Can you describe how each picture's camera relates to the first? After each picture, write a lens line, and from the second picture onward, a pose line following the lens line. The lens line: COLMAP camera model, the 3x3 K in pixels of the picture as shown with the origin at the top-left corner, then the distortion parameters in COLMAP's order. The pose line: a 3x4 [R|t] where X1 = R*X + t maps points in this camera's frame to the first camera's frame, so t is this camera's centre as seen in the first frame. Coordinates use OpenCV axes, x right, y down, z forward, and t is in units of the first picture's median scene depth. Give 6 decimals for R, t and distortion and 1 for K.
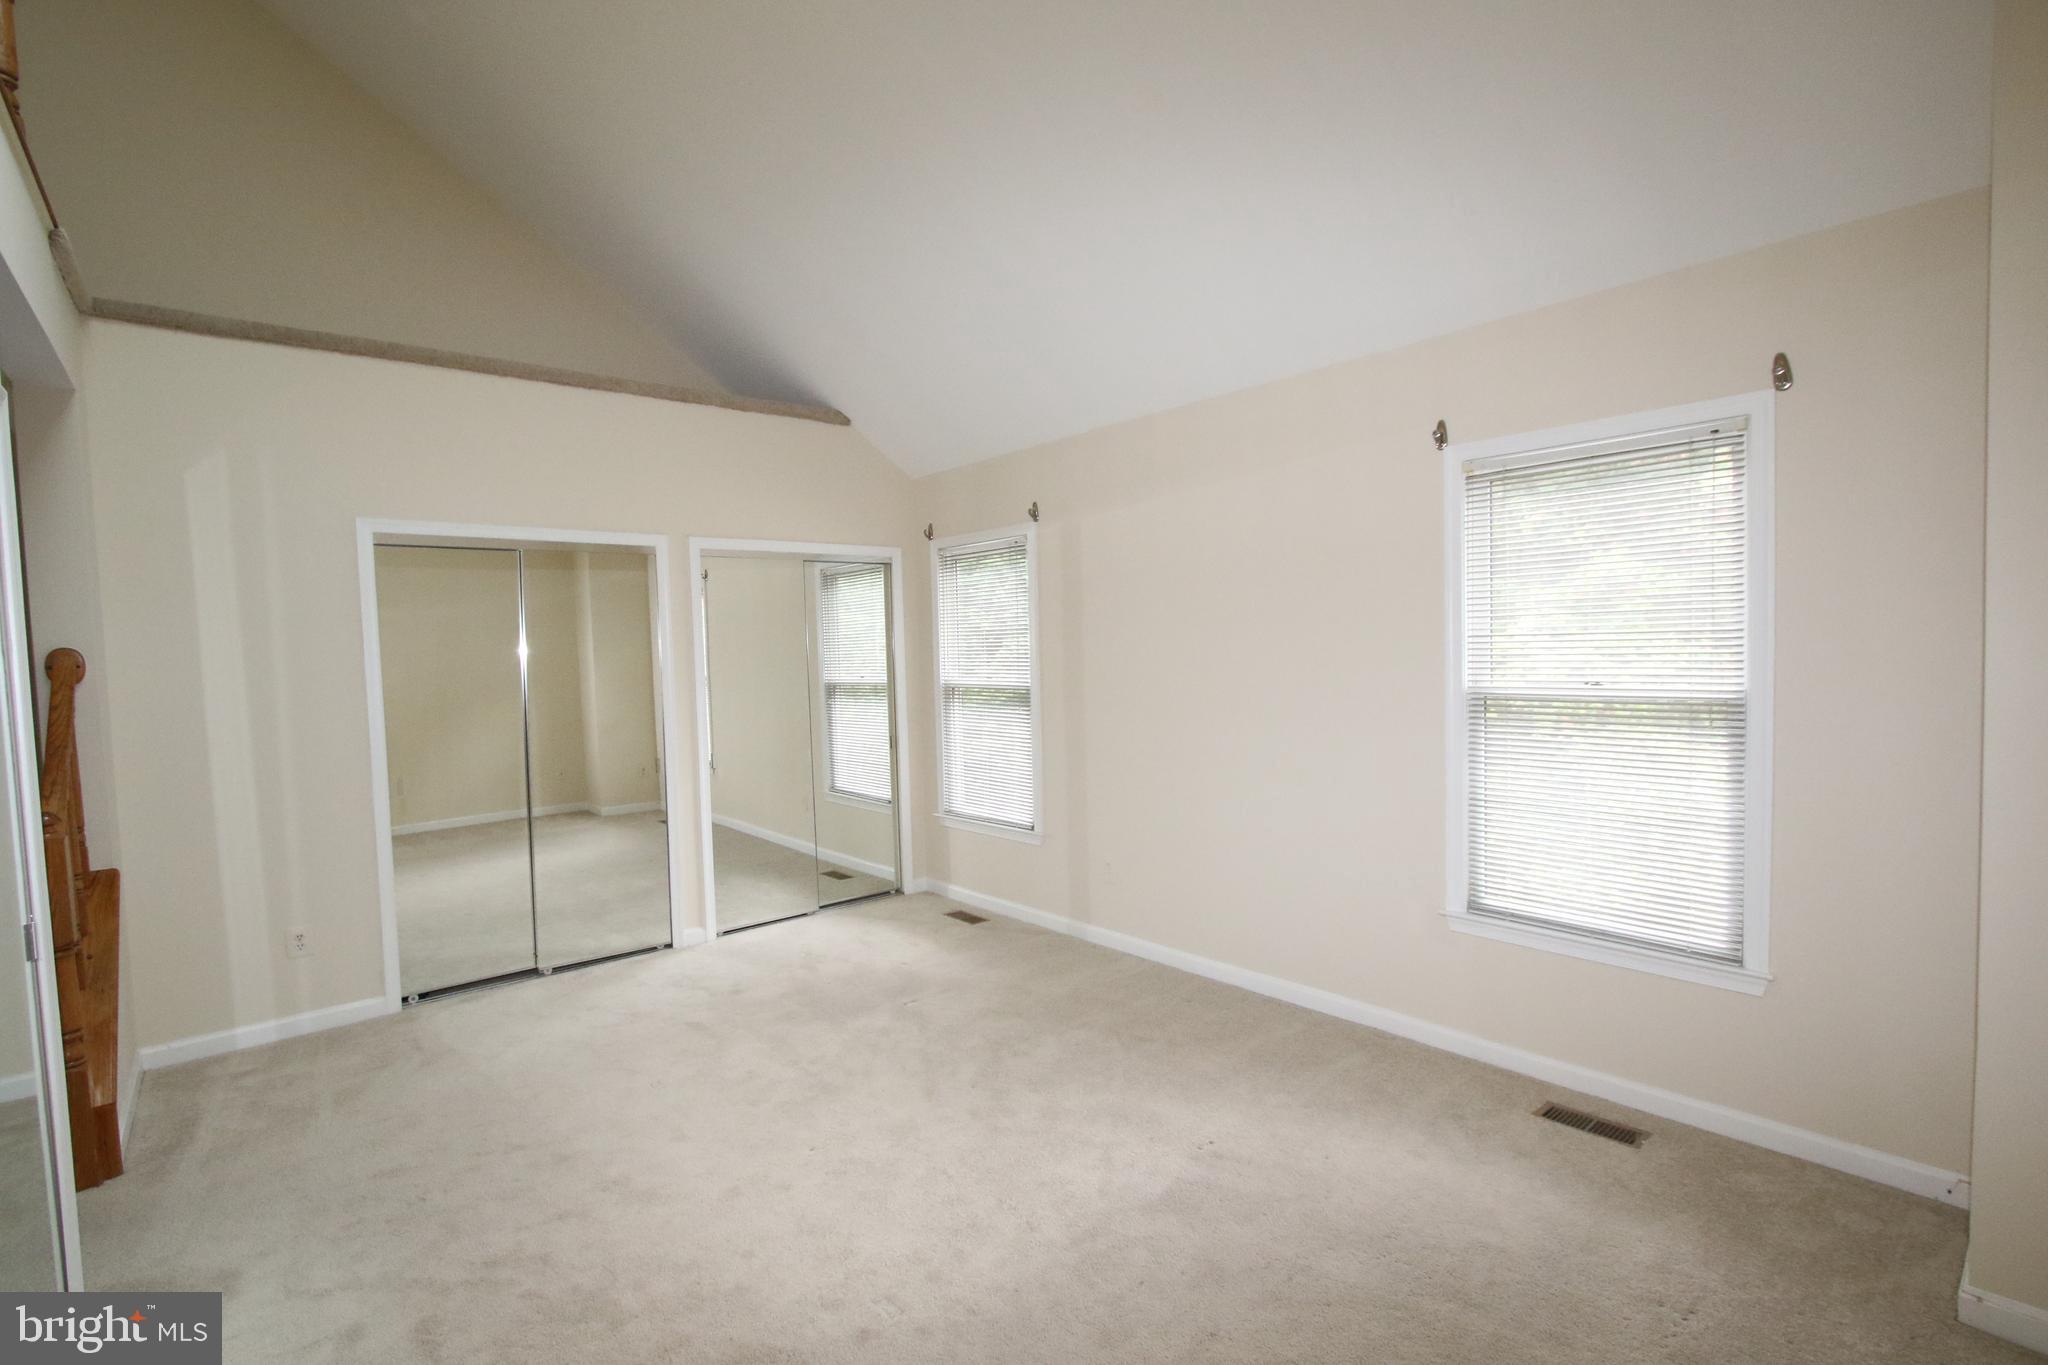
lens RADIAL K [[936.8, 0, 1014.5], [0, 936.8, 693.9], [0, 0, 1]] dist [-0.021139, 0.004122]
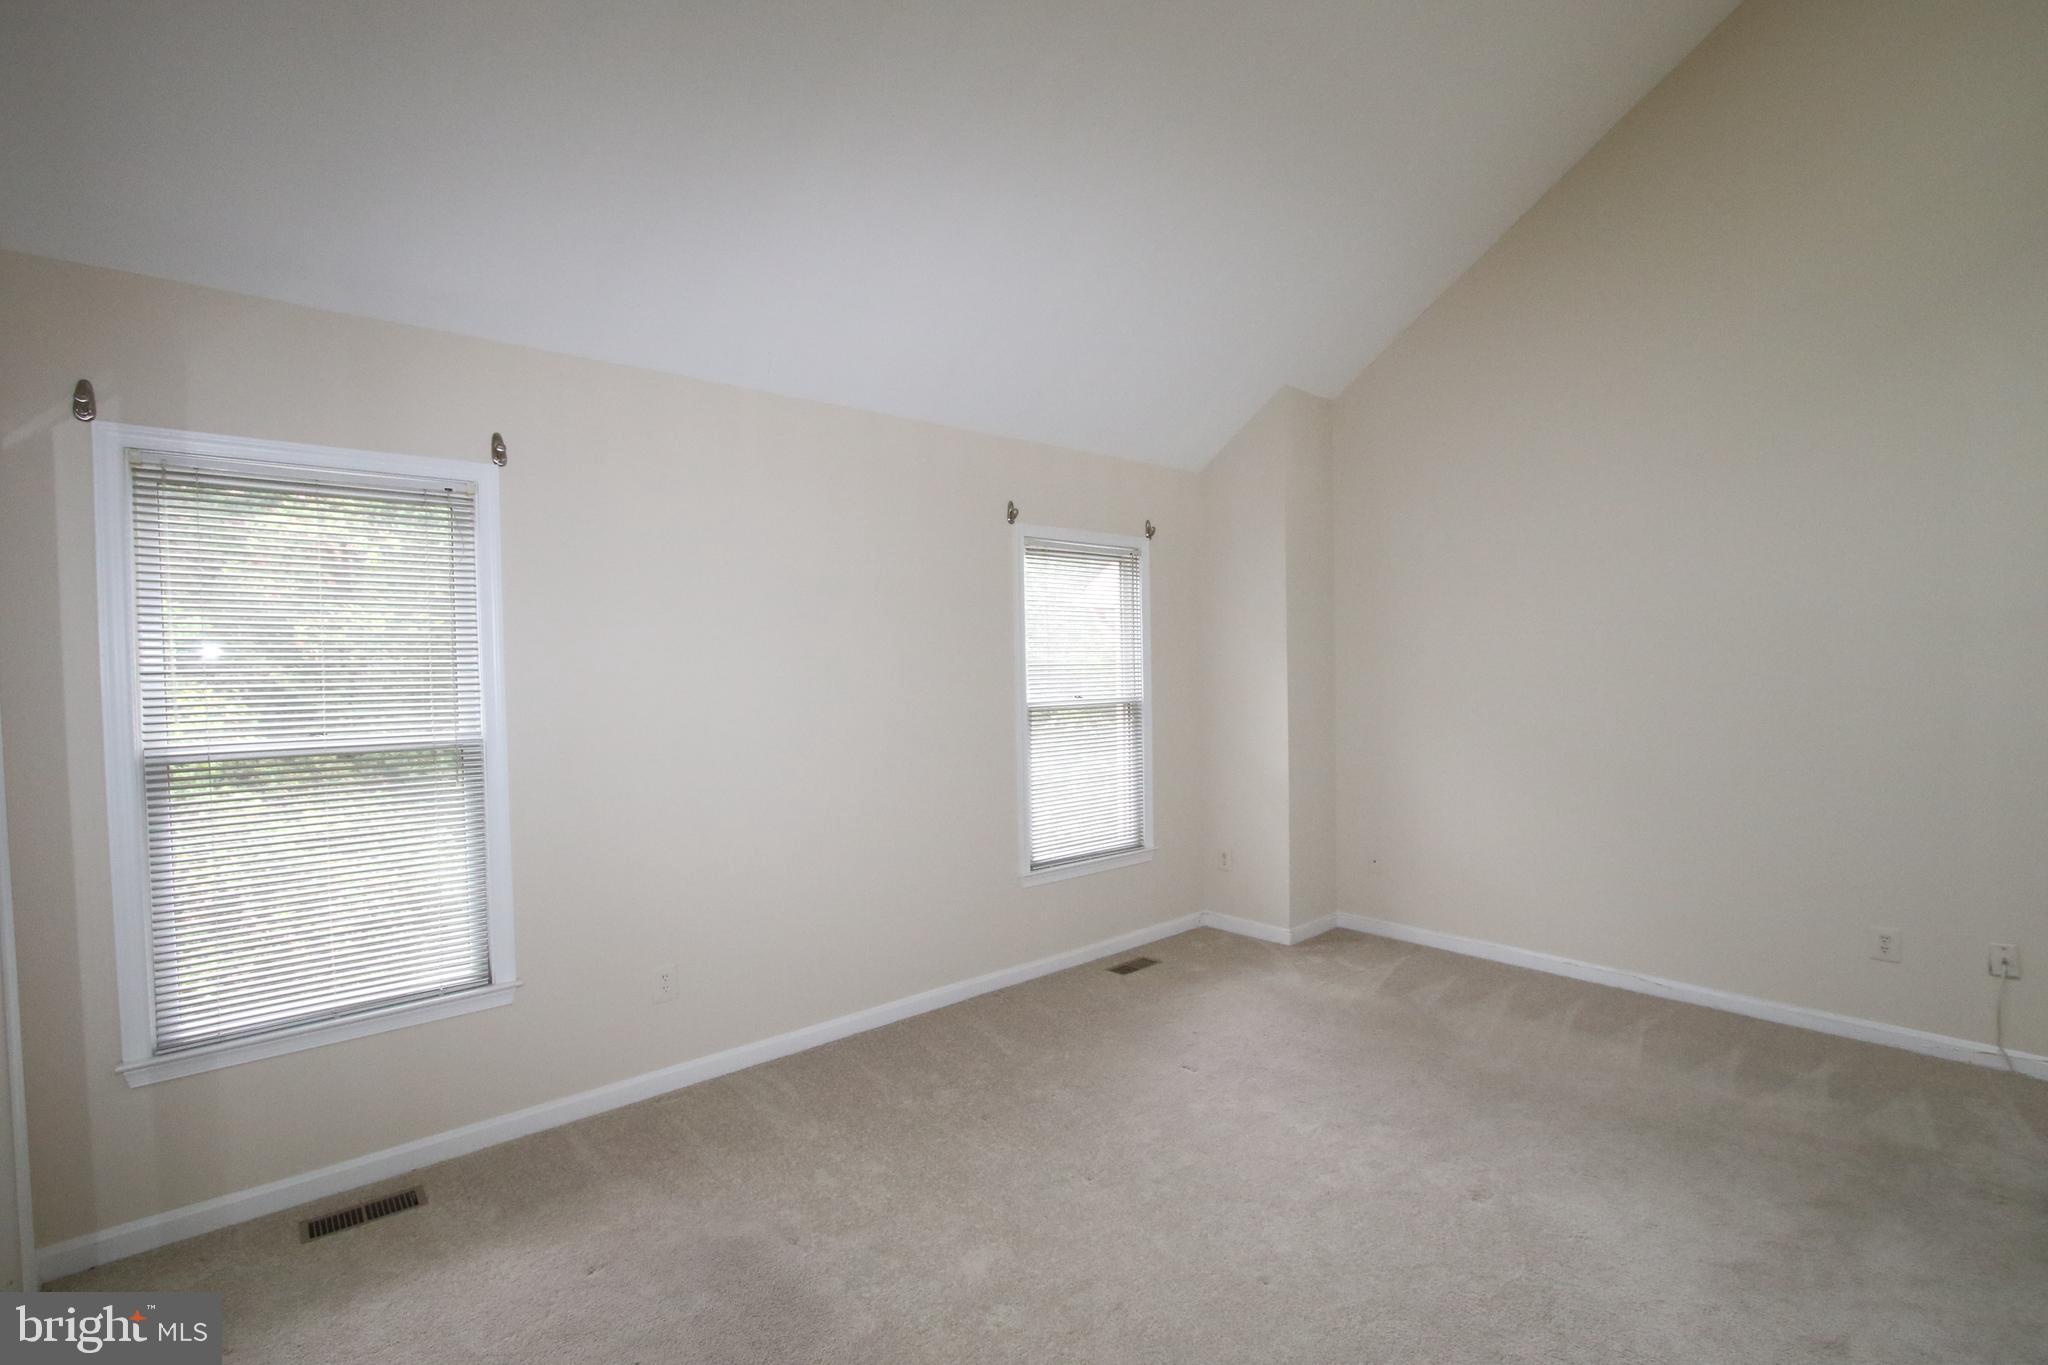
lens RADIAL K [[936.8, 0, 1014.5], [0, 936.8, 693.9], [0, 0, 1]] dist [-0.021139, 0.004122]
pose [[-0.010021, -0.001661, 0.999948, -0.581334], [0.064391, 0.997922, 0.002303, -0.016659], [-0.997874, 0.064410, -0.009894, 0.685081]]
